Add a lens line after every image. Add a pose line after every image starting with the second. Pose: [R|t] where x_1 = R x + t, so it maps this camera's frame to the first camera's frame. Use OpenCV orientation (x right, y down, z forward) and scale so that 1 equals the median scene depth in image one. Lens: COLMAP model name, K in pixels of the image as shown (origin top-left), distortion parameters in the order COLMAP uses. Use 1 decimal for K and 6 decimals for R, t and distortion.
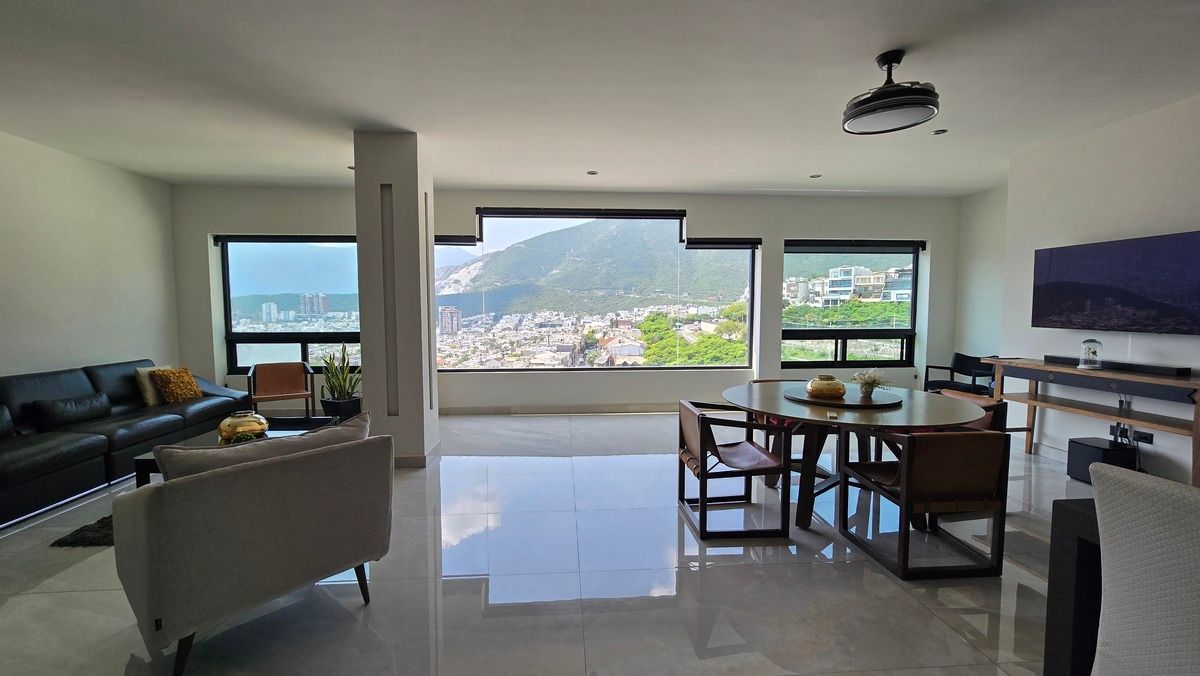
lens RADIAL K [[489.2, 0, 597.4], [0, 489.2, 340.6], [0, 0, 1]] dist [-0.006747, 0.001683]
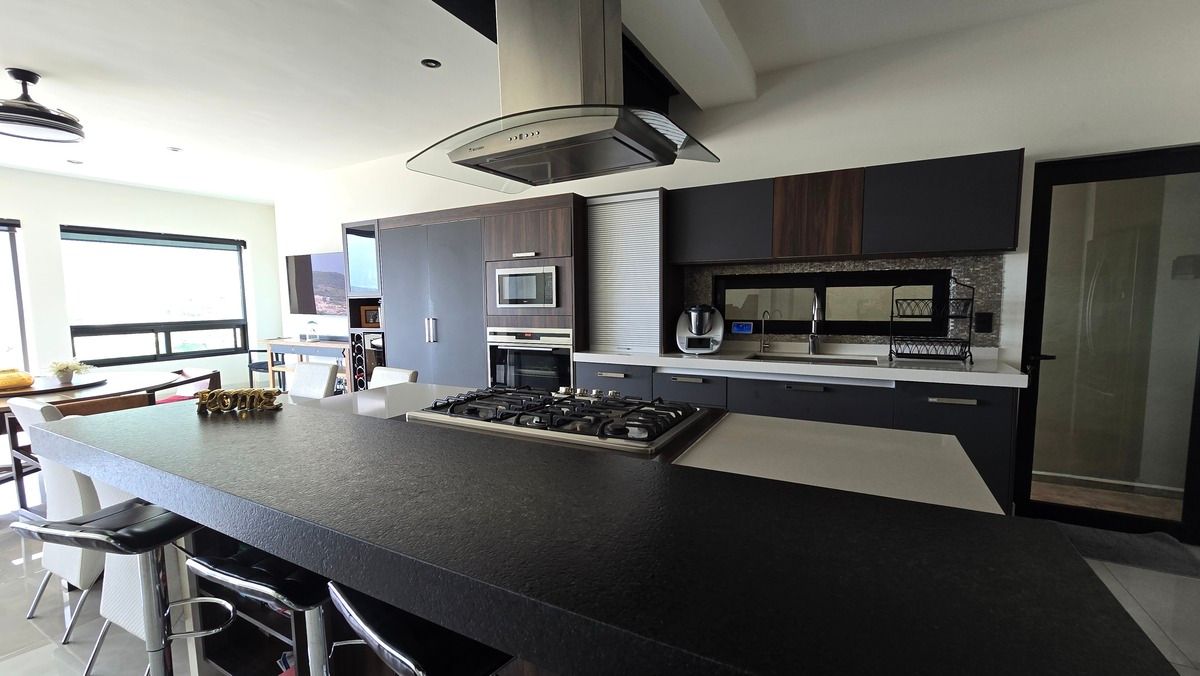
lens RADIAL K [[489.2, 0, 596.9], [0, 489.2, 338.9], [0, 0, 1]] dist [-0.006747, 0.001683]
pose [[0.528813, -0.076395, 0.845293, 0.102102], [0.064353, 0.996683, 0.049818, 0.014333], [-0.846295, 0.028053, 0.531975, -0.219229]]
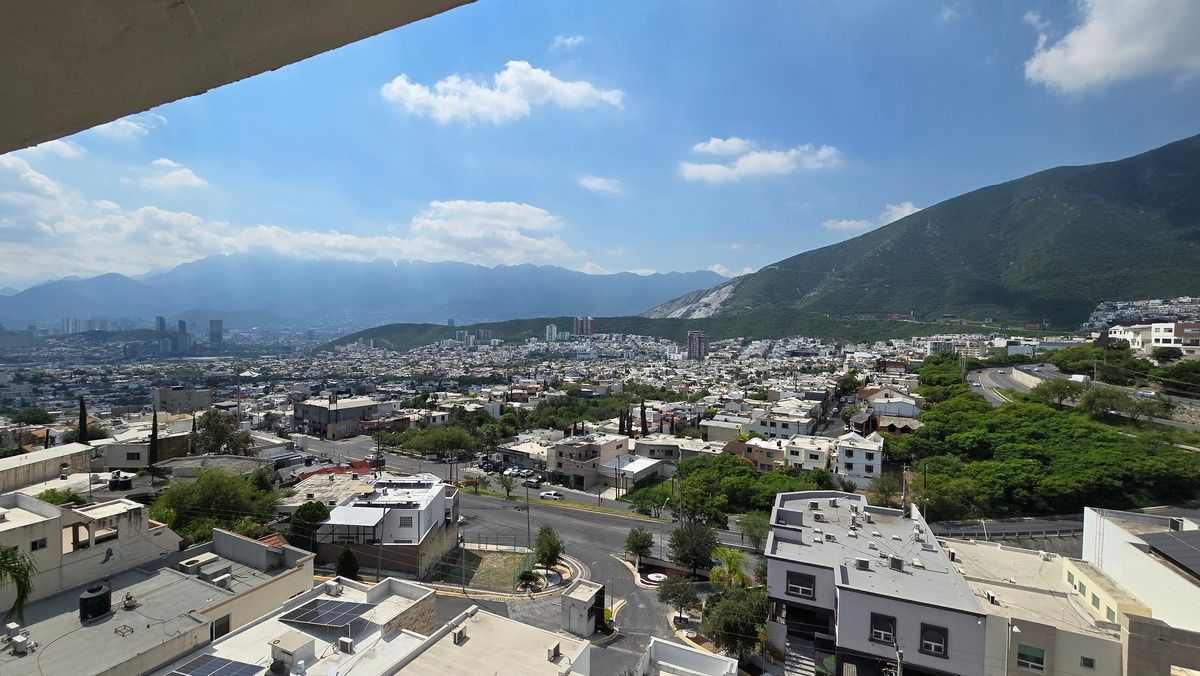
lens RADIAL K [[489.2, 0, 597.1], [0, 489.2, 342.4], [0, 0, 1]] dist [-0.006747, 0.001683]
pose [[0.877834, 0.029219, -0.478073, 0.005544], [-0.049676, 0.998309, -0.030199, -0.025417], [0.476382, 0.050258, 0.877801, 0.022107]]
